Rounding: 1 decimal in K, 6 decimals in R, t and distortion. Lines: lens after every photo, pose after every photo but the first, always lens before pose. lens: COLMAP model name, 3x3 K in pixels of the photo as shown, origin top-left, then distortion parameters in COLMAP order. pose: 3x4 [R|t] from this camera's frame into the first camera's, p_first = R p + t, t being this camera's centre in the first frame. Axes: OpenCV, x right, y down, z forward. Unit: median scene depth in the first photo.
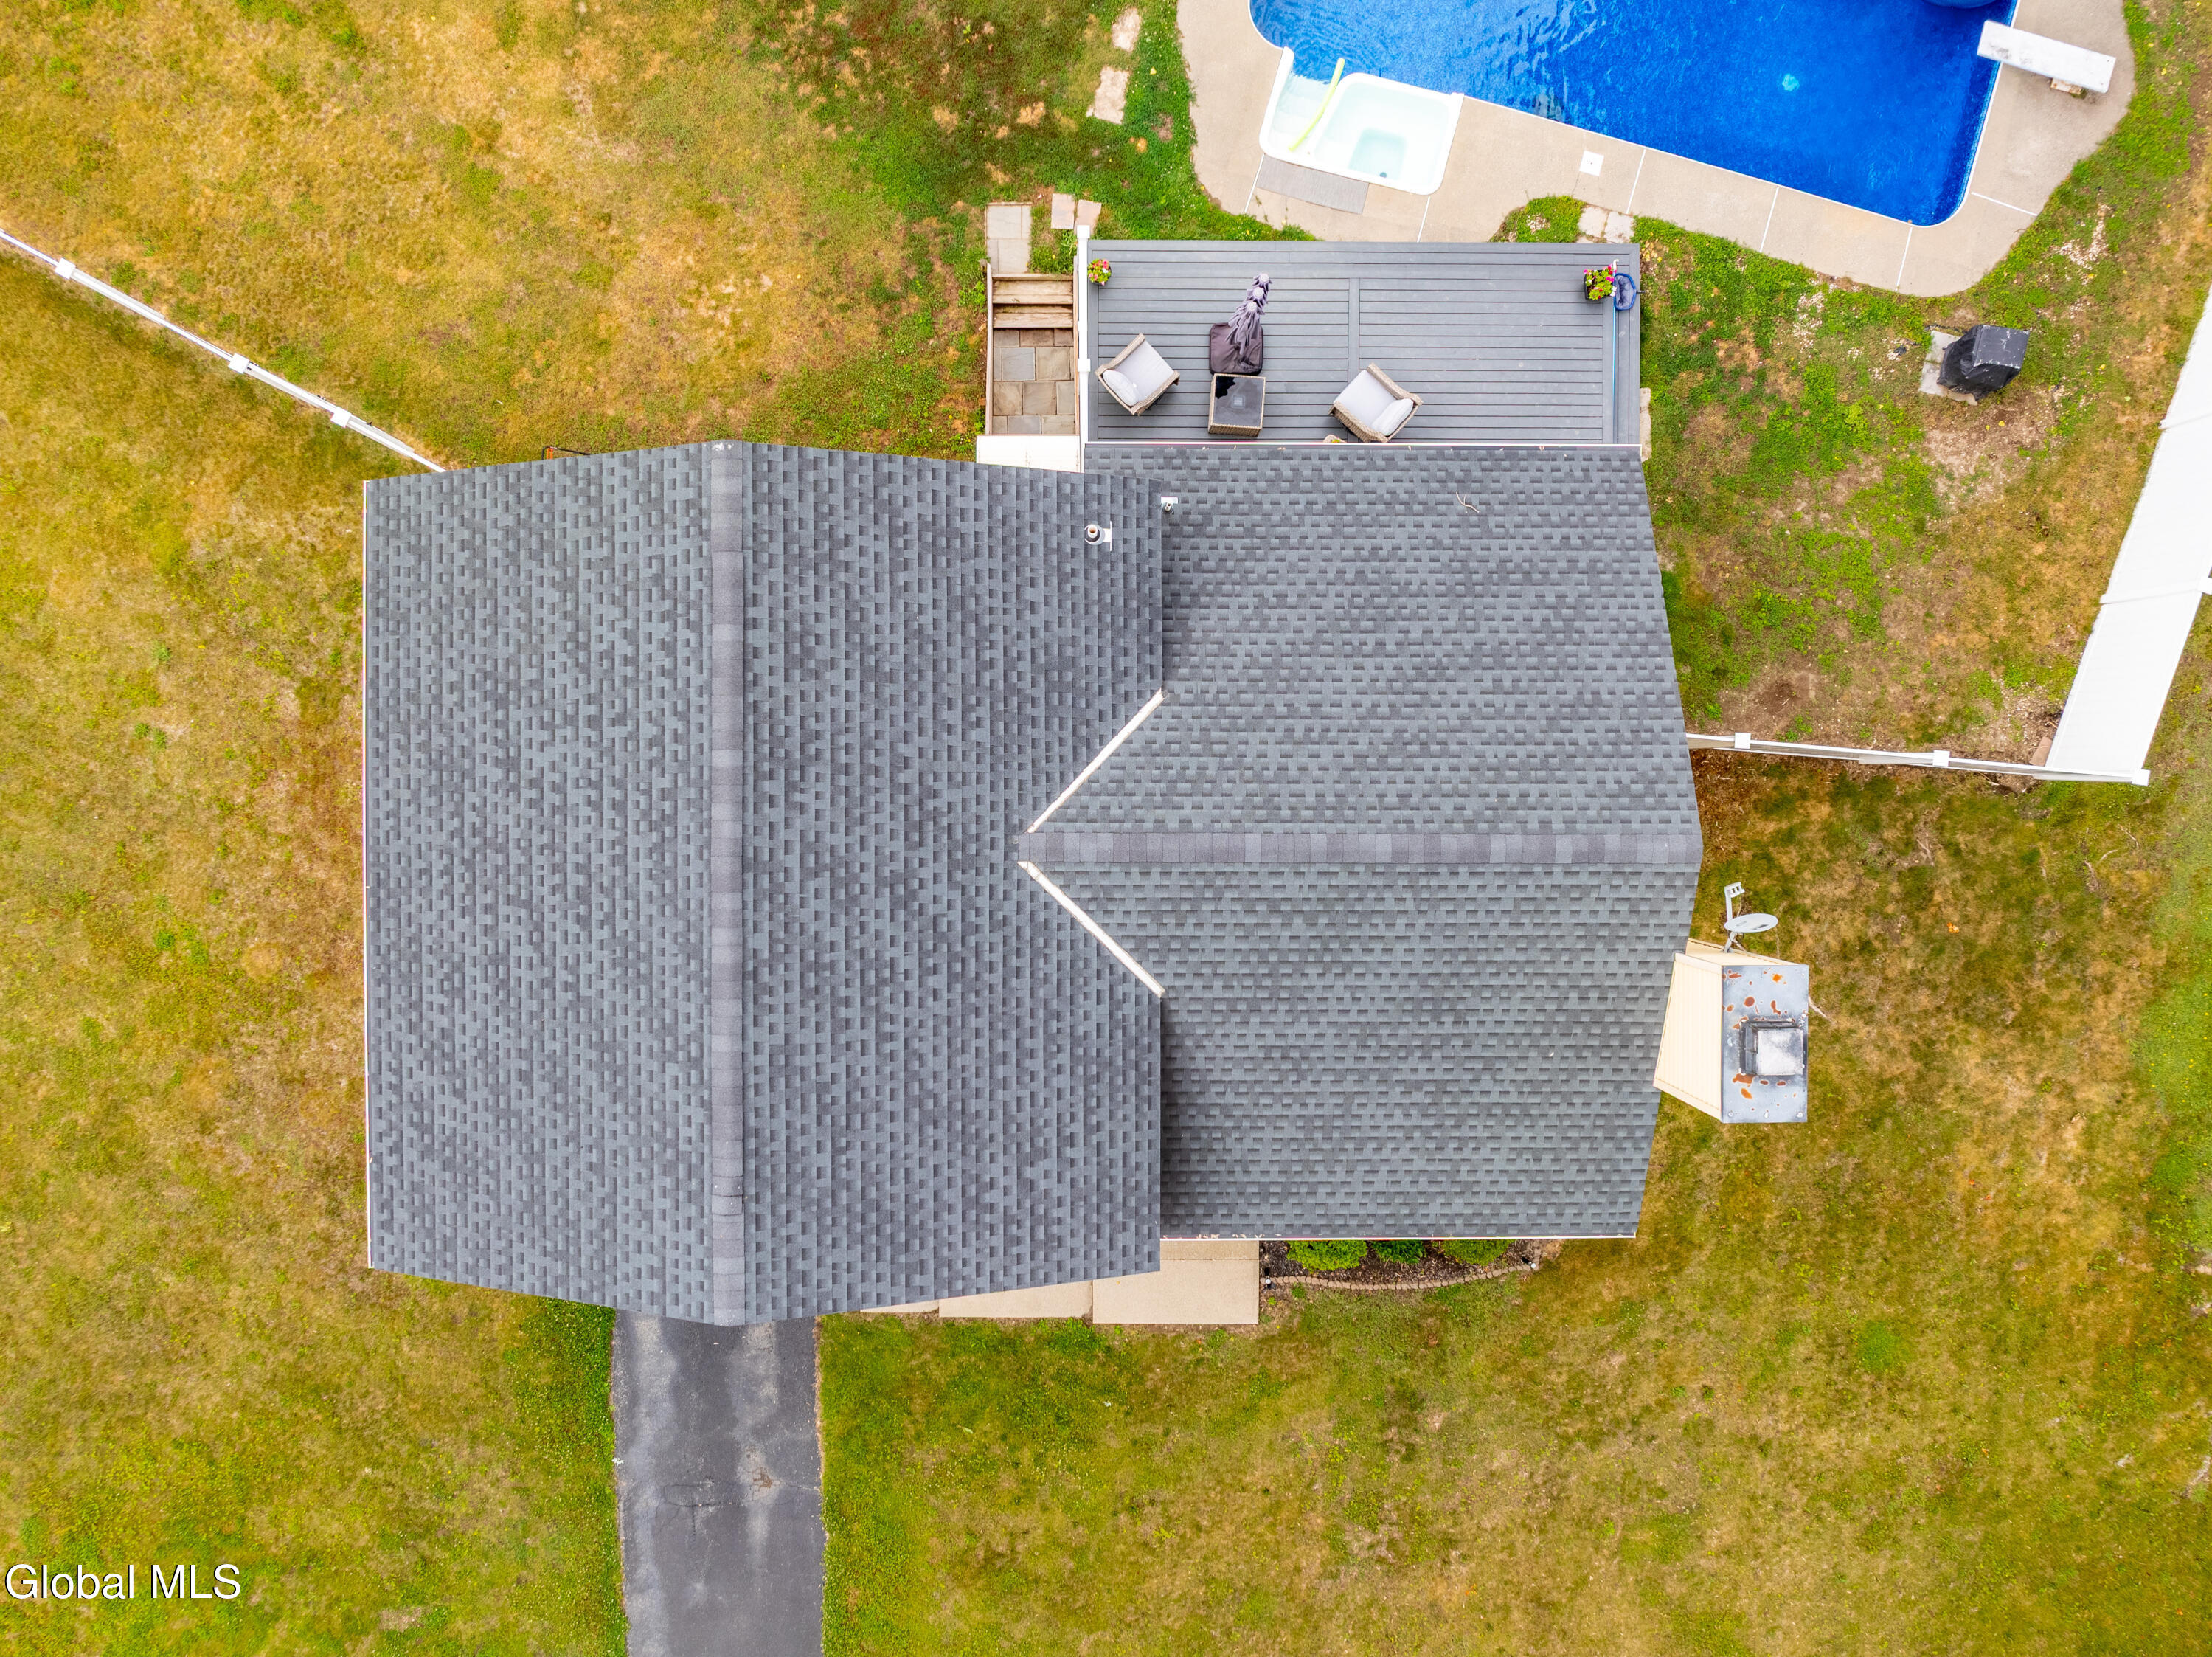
lens RADIAL K [[1565.1, 0, 1109.9], [0, 1565.1, 821.7], [0, 0, 1]] dist [-0.030720, -0.005998]
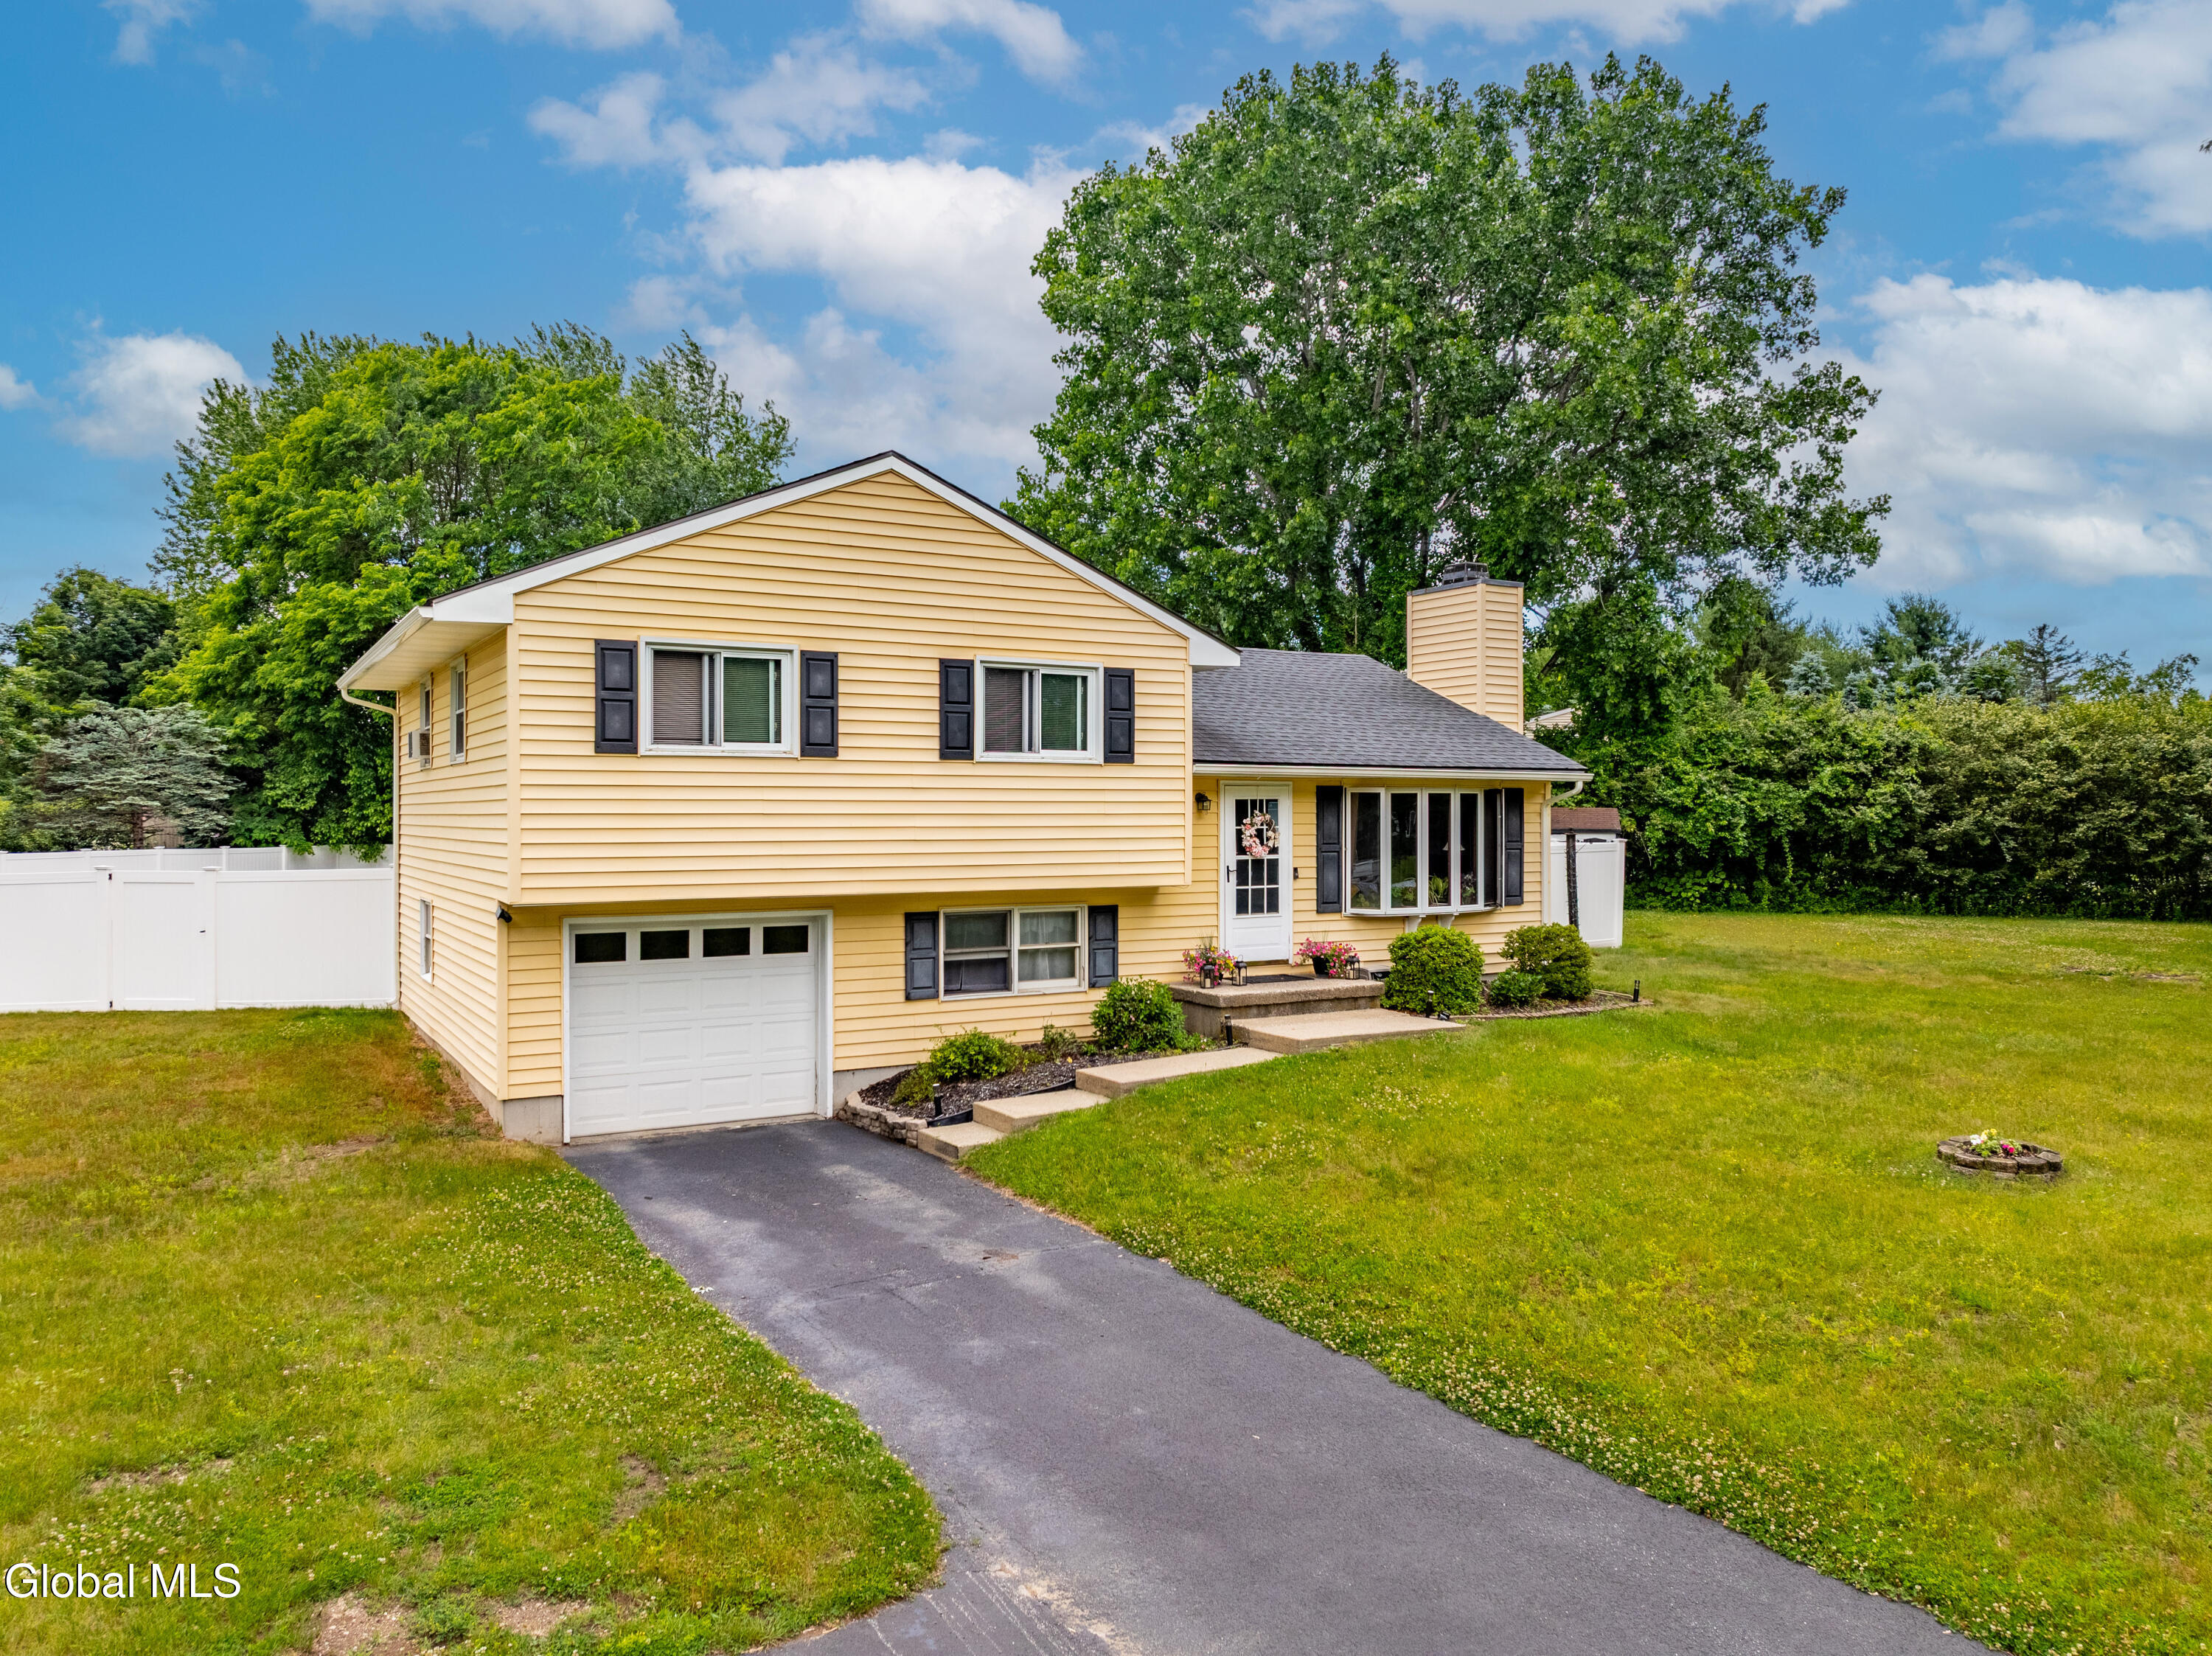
lens RADIAL K [[1564.9, 0, 1109.9], [0, 1564.9, 821.2], [0, 0, 1]] dist [-0.030720, -0.005998]
pose [[0.858941, -0.009285, 0.511990, -0.464216], [0.511860, -0.013352, -0.858965, 0.906538], [0.014812, 0.999868, -0.006716, 0.892457]]
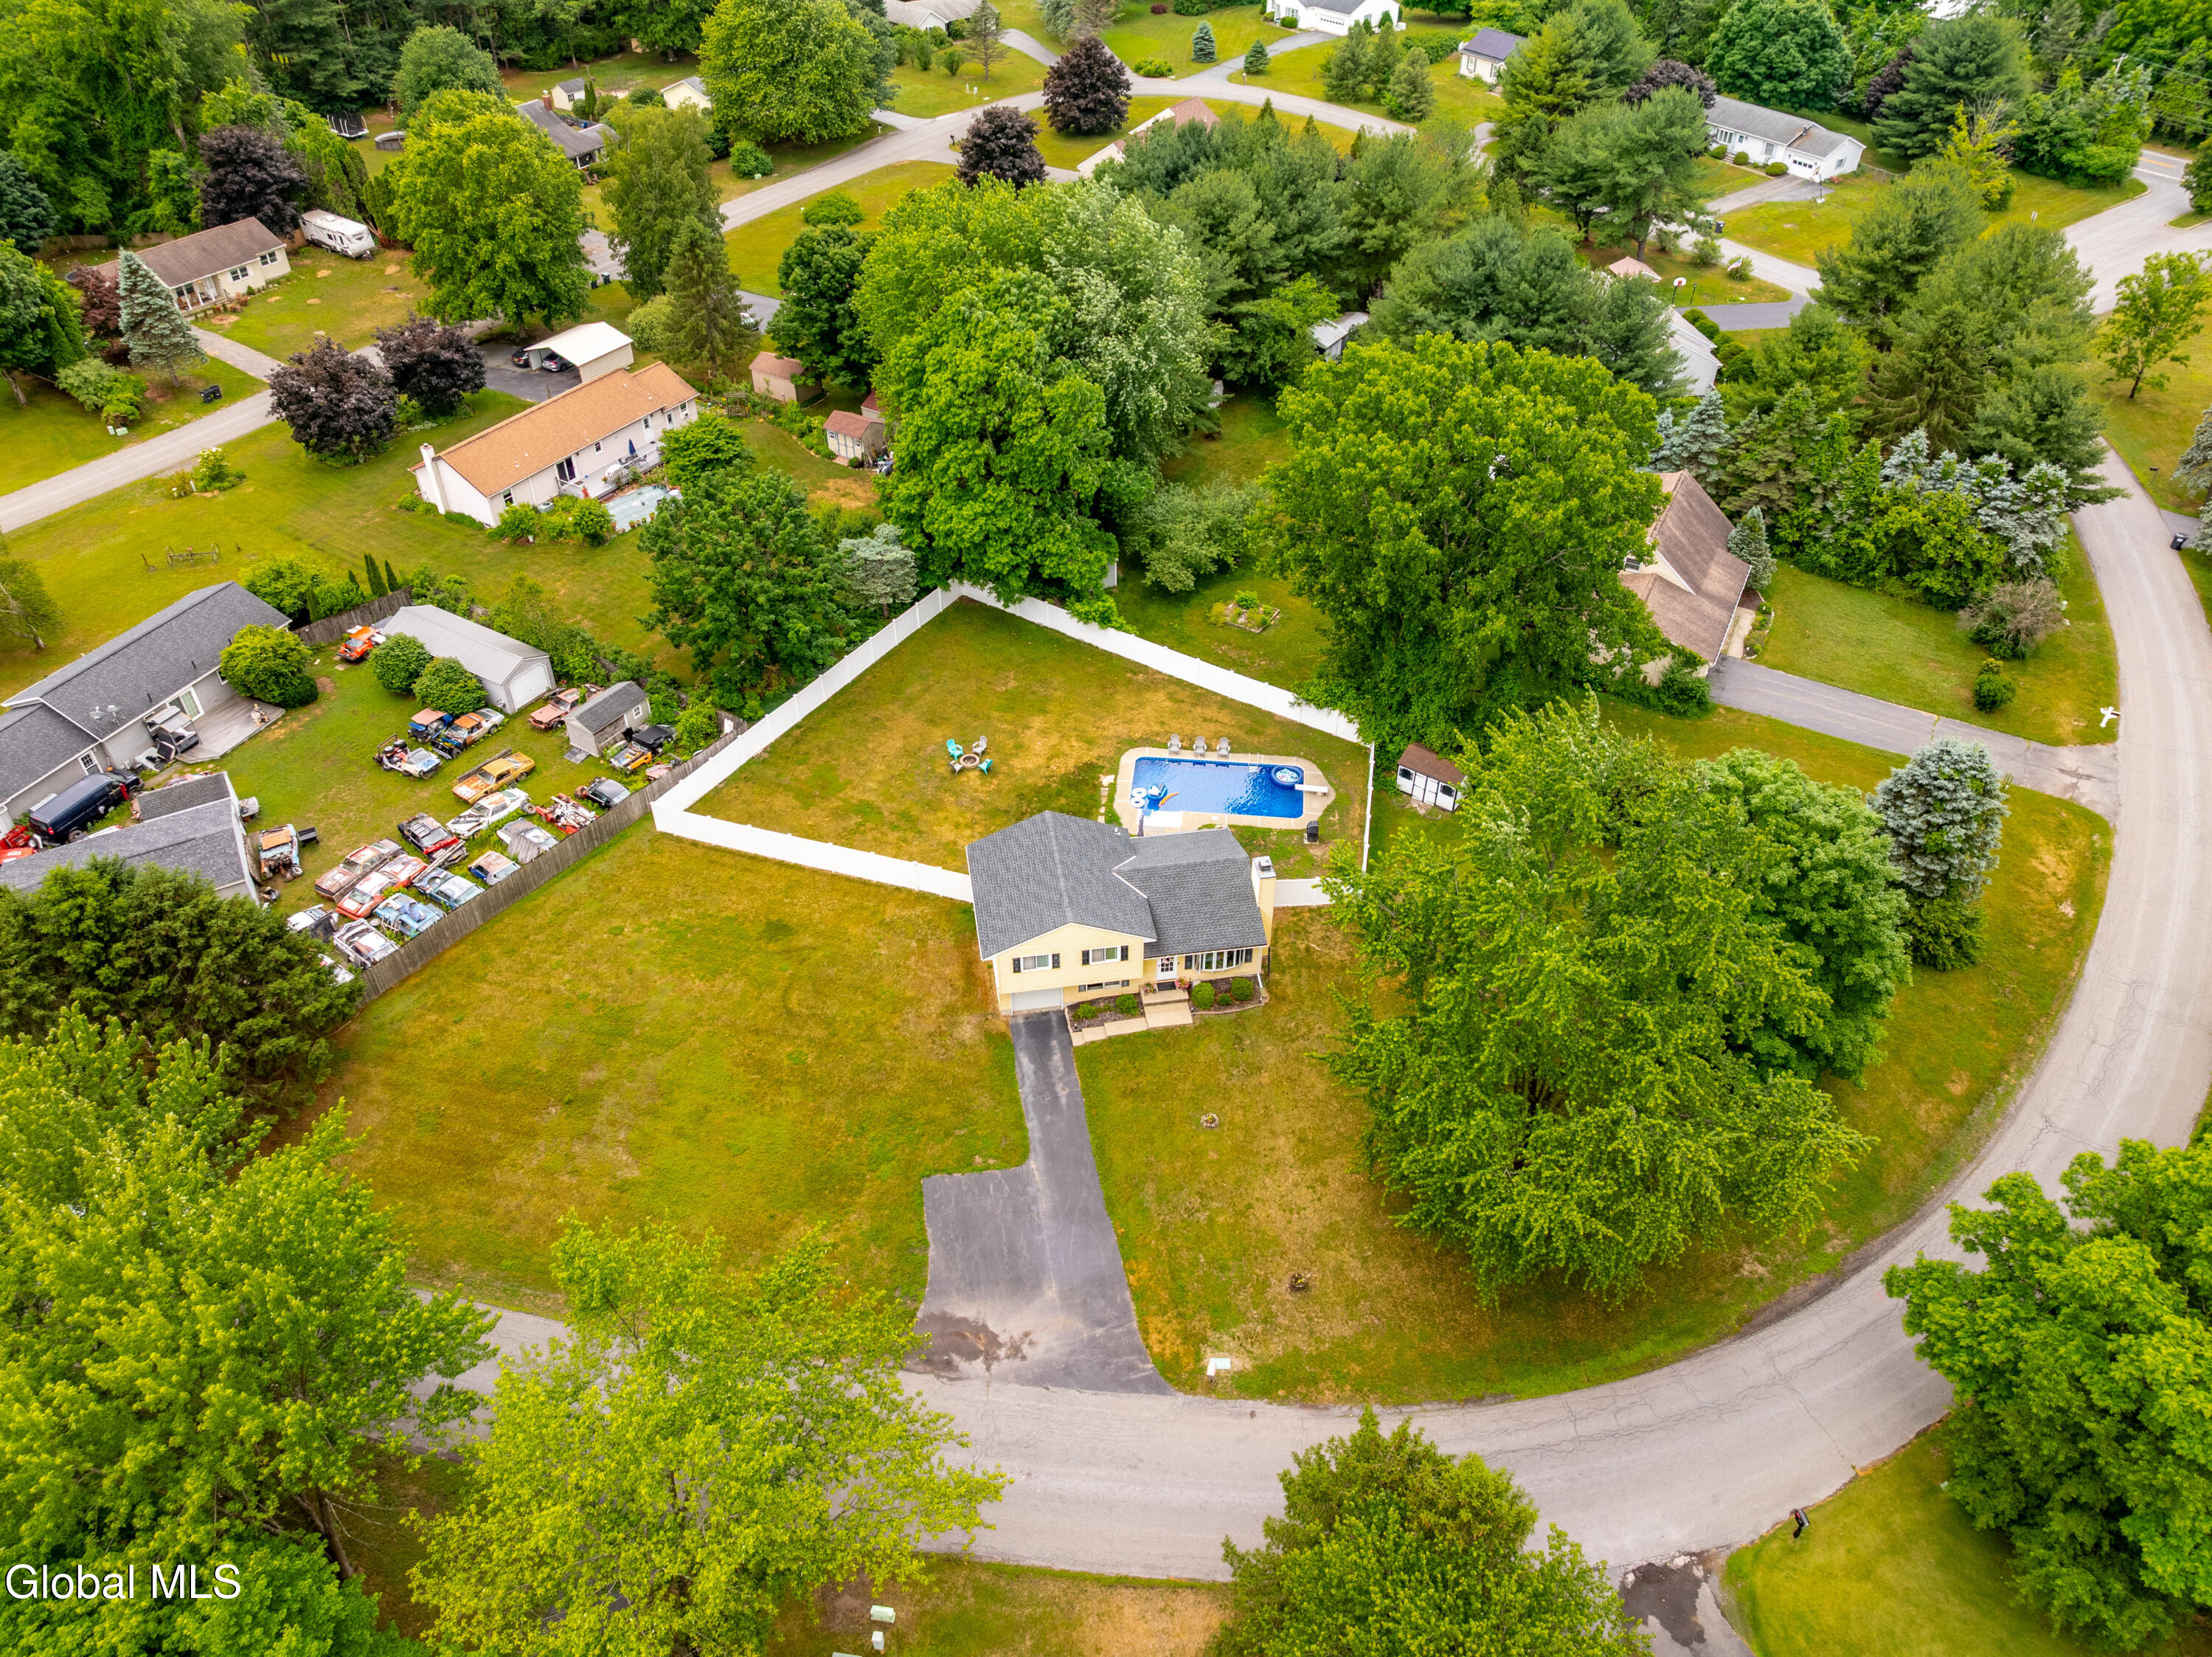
lens RADIAL K [[1565.1, 0, 1109.9], [0, 1565.1, 821.7], [0, 0, 1]] dist [-0.030720, -0.005998]
pose [[0.986917, -0.106176, 0.121333, -0.492000], [0.161061, 0.614857, -0.772017, 2.825458], [0.007368, 0.781459, 0.623913, -1.659846]]
